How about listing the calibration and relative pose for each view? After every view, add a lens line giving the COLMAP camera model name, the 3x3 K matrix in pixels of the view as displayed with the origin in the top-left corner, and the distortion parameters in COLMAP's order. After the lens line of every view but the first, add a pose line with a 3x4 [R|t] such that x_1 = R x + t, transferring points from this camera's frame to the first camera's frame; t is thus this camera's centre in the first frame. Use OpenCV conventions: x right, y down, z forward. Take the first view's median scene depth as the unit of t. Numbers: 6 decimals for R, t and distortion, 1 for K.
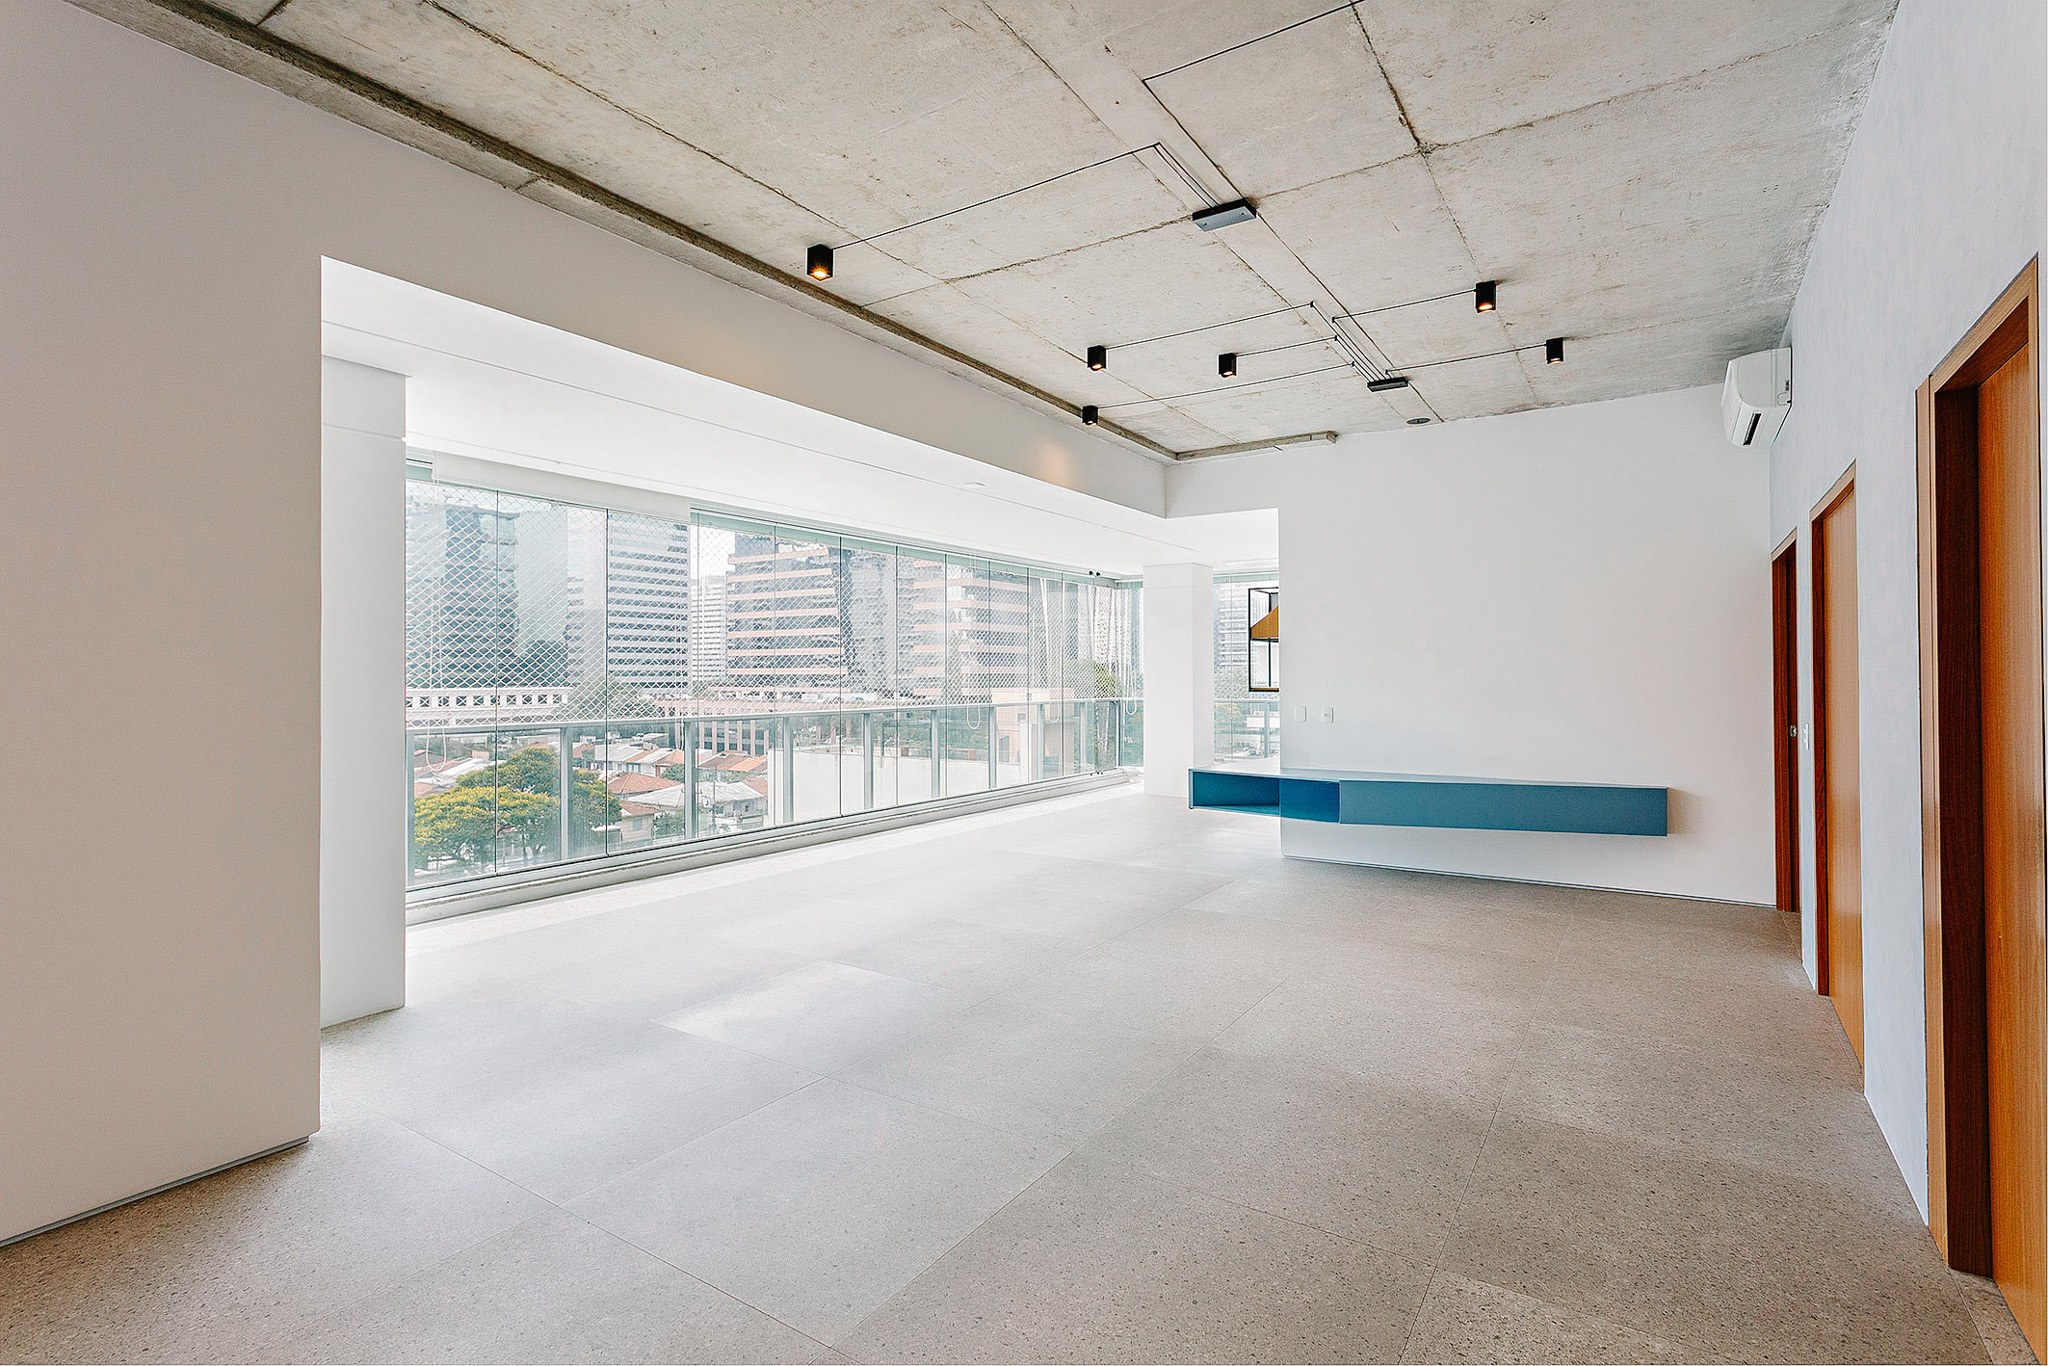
lens RADIAL K [[977.0, 0, 1014.1], [0, 977.0, 663.3], [0, 0, 1]] dist [0.006244, -0.000079]
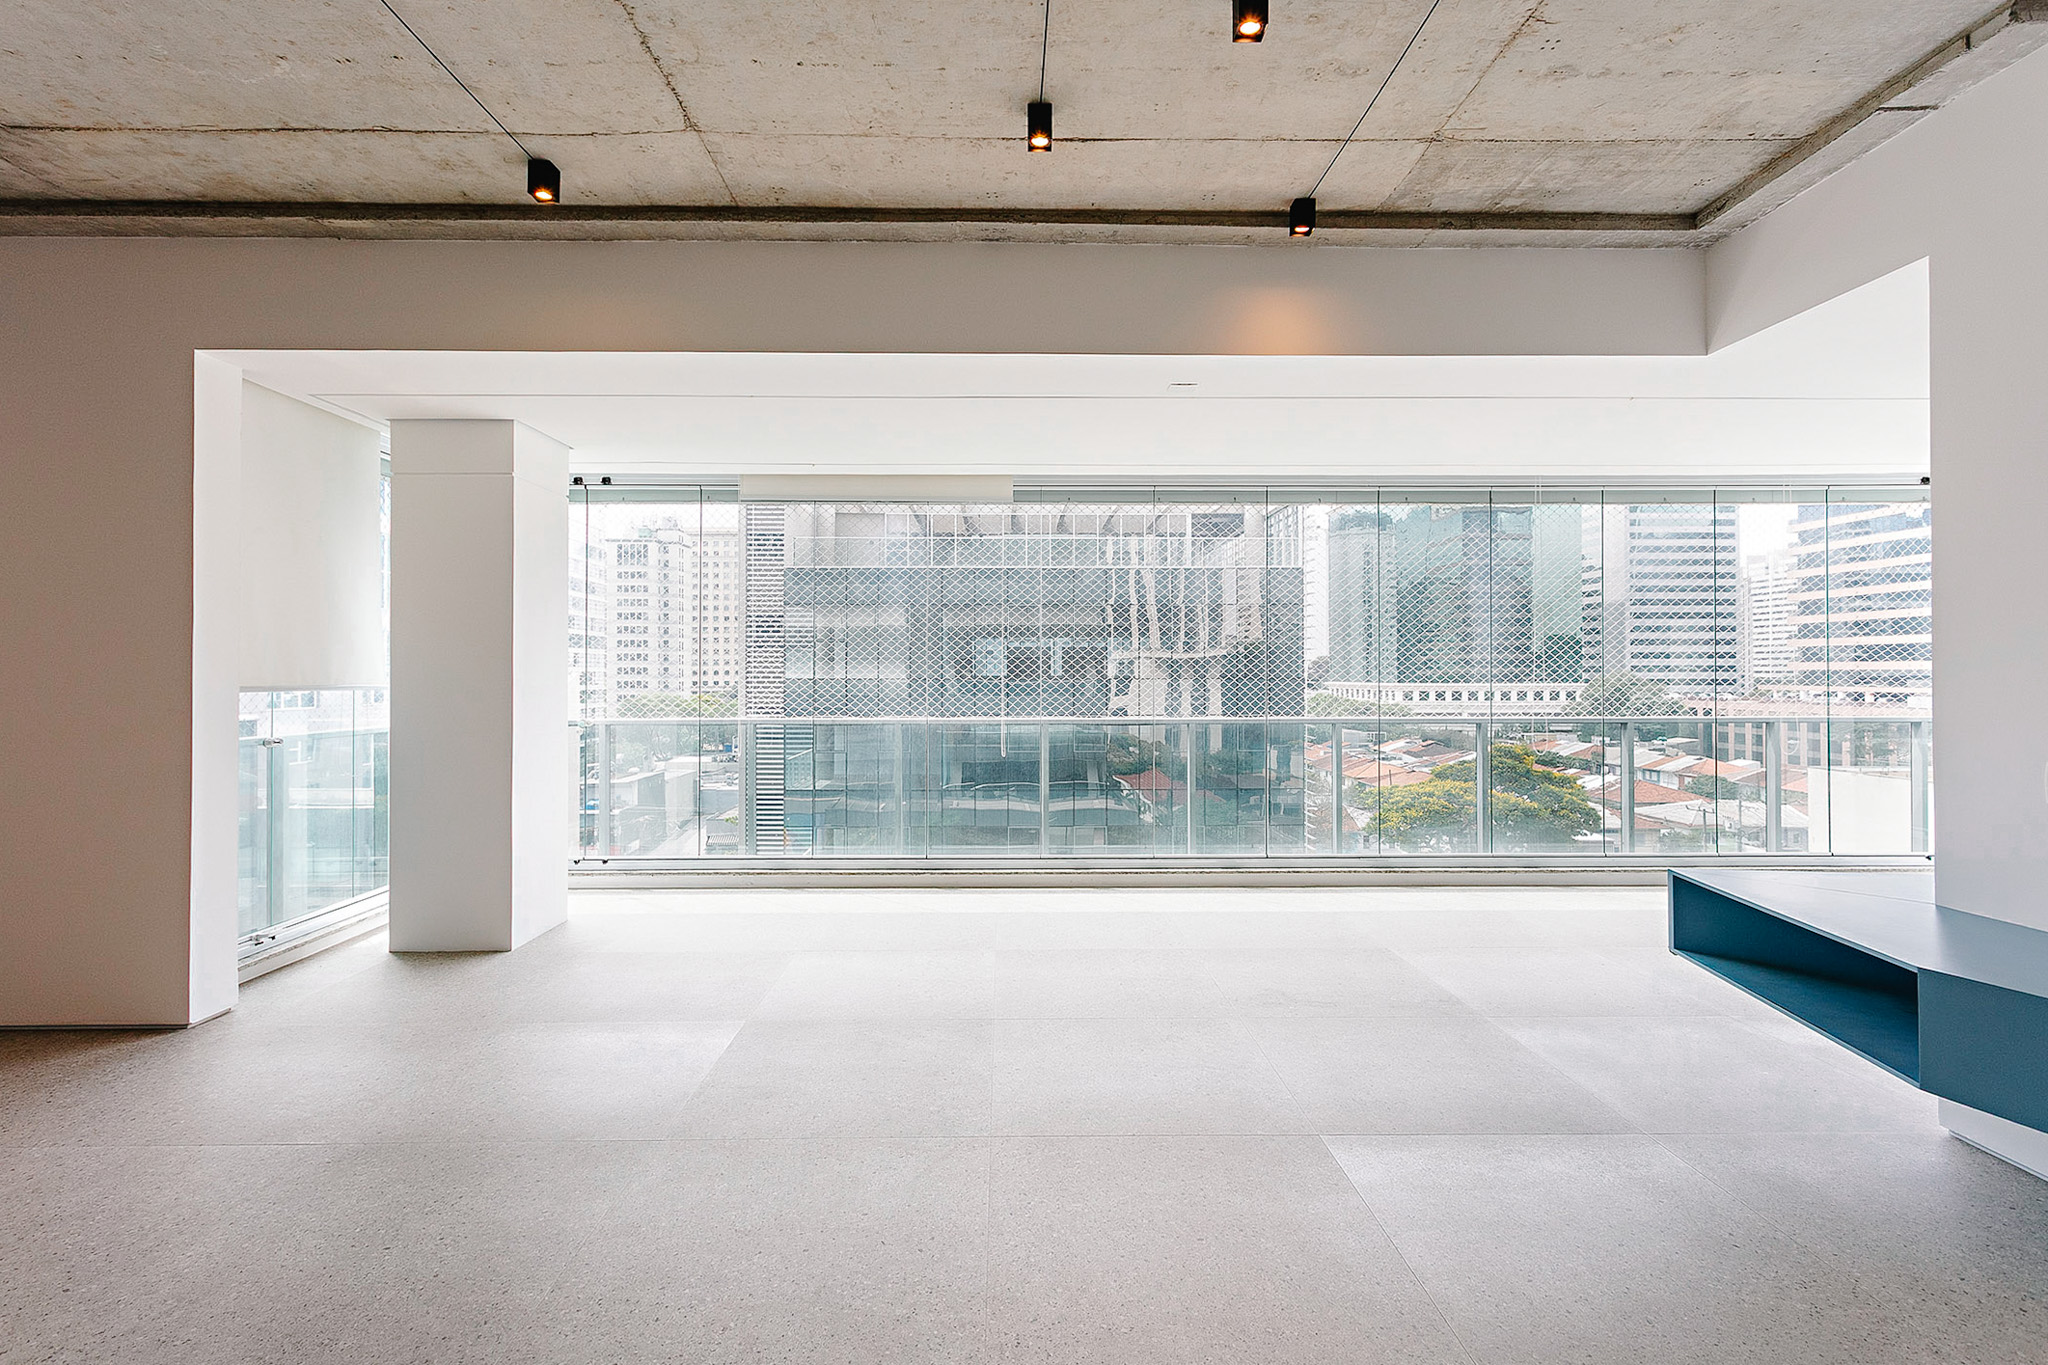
lens RADIAL K [[977.0, 0, 1014.1], [0, 977.0, 662.8], [0, 0, 1]] dist [0.006244, -0.000079]
pose [[0.565910, -0.007219, -0.824435, 0.372440], [0.010519, 0.999943, -0.001535, 0.004479], [0.824400, -0.007804, 0.565954, 0.441458]]
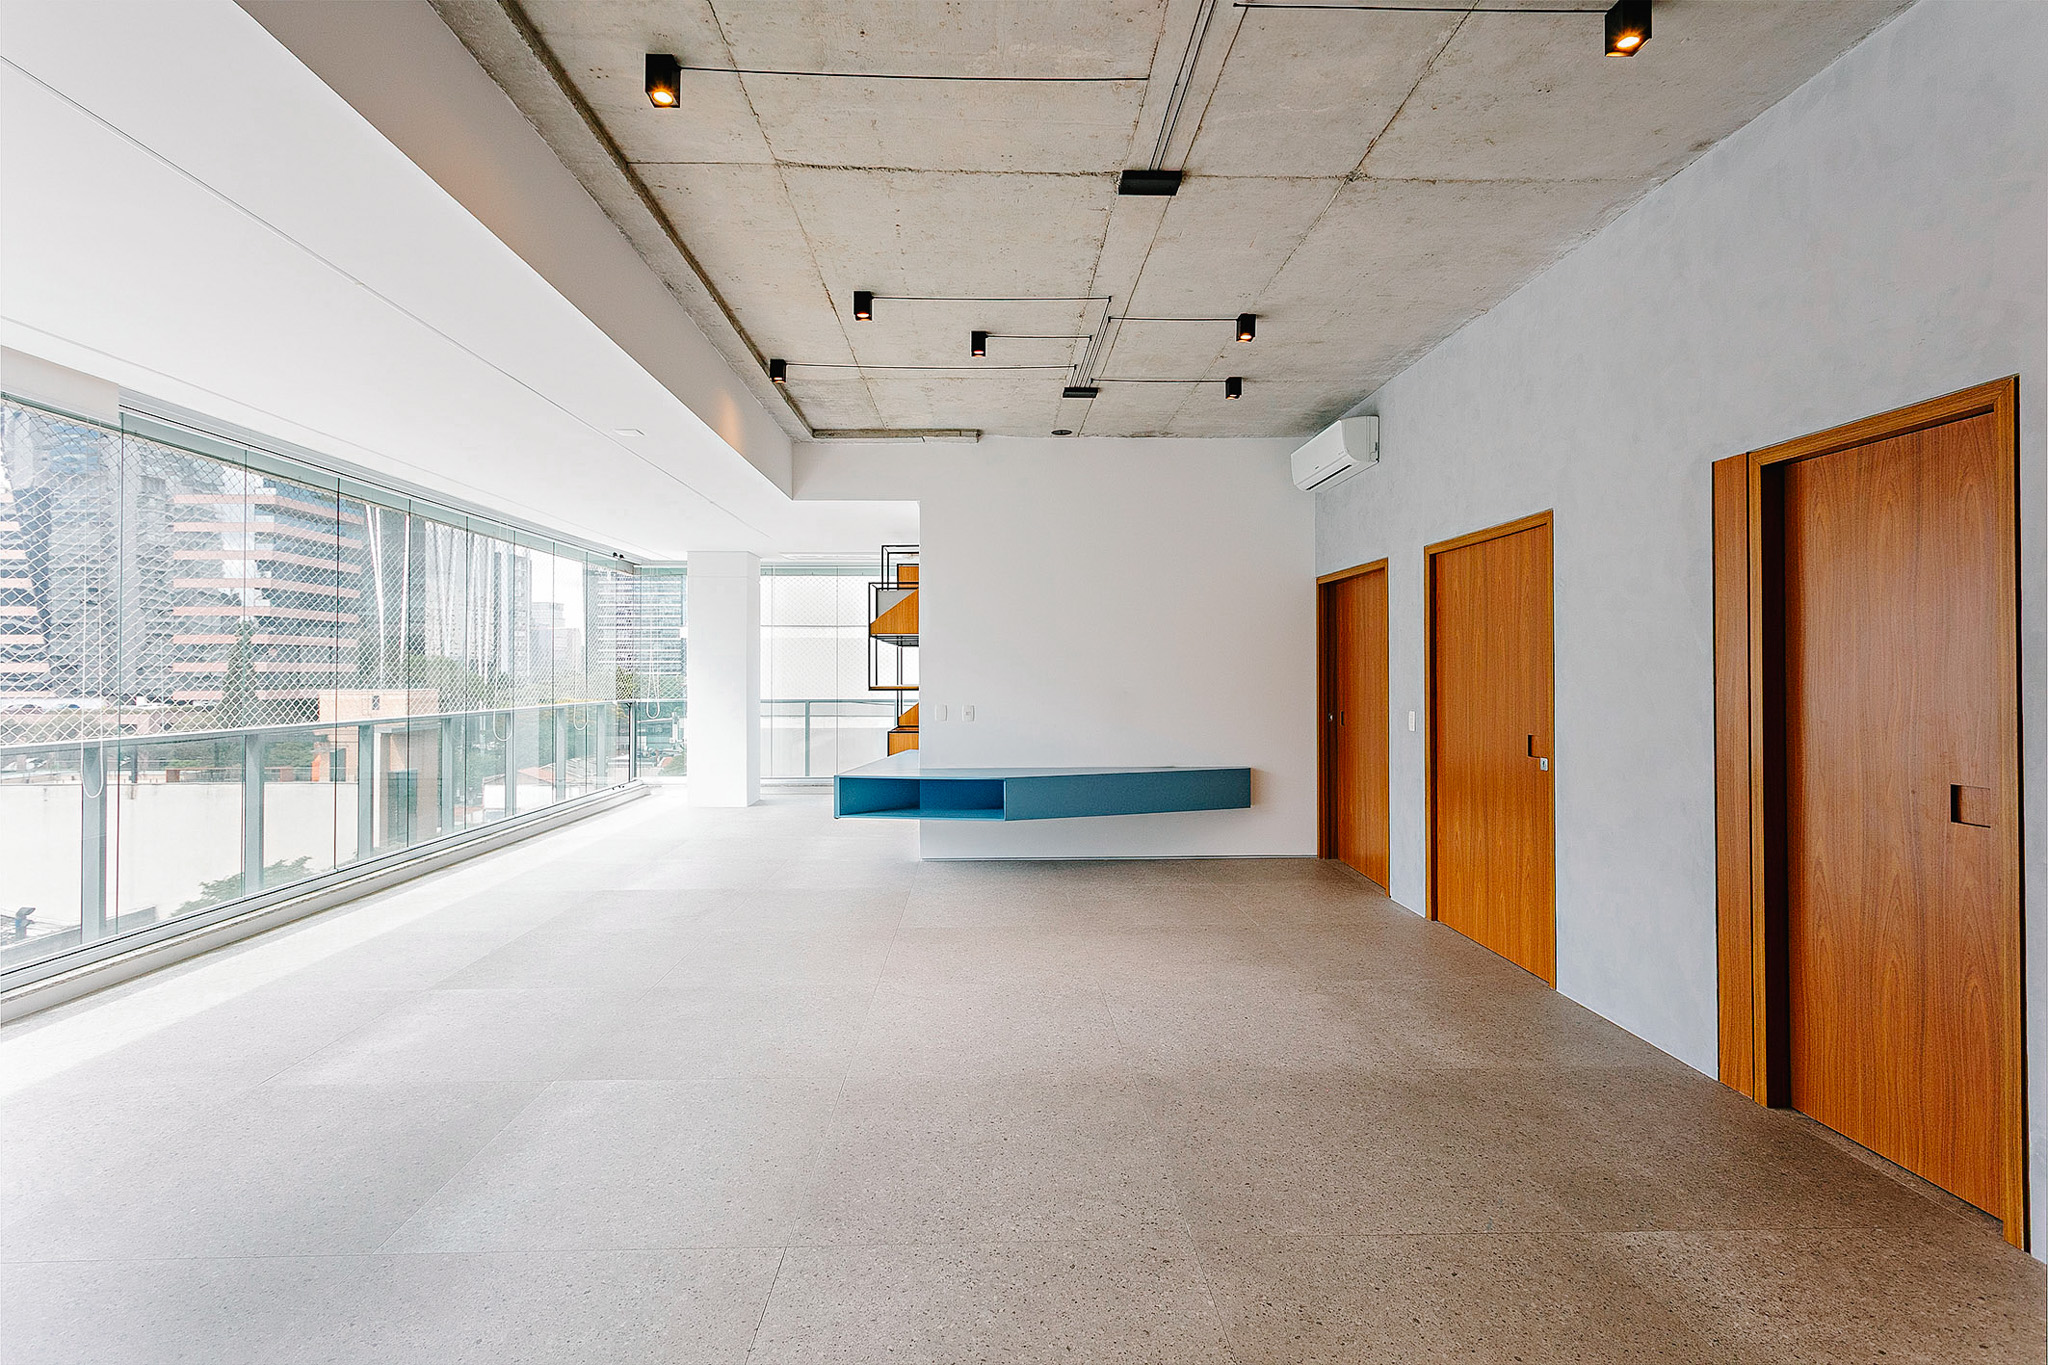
lens RADIAL K [[977.0, 0, 1014.1], [0, 977.0, 662.8], [0, 0, 1]] dist [0.006244, -0.000079]
pose [[0.815927, 0.007099, 0.578111, -0.203829], [-0.007610, 0.999970, -0.001539, 0.002304], [-0.578104, -0.003144, 0.815957, 0.146352]]
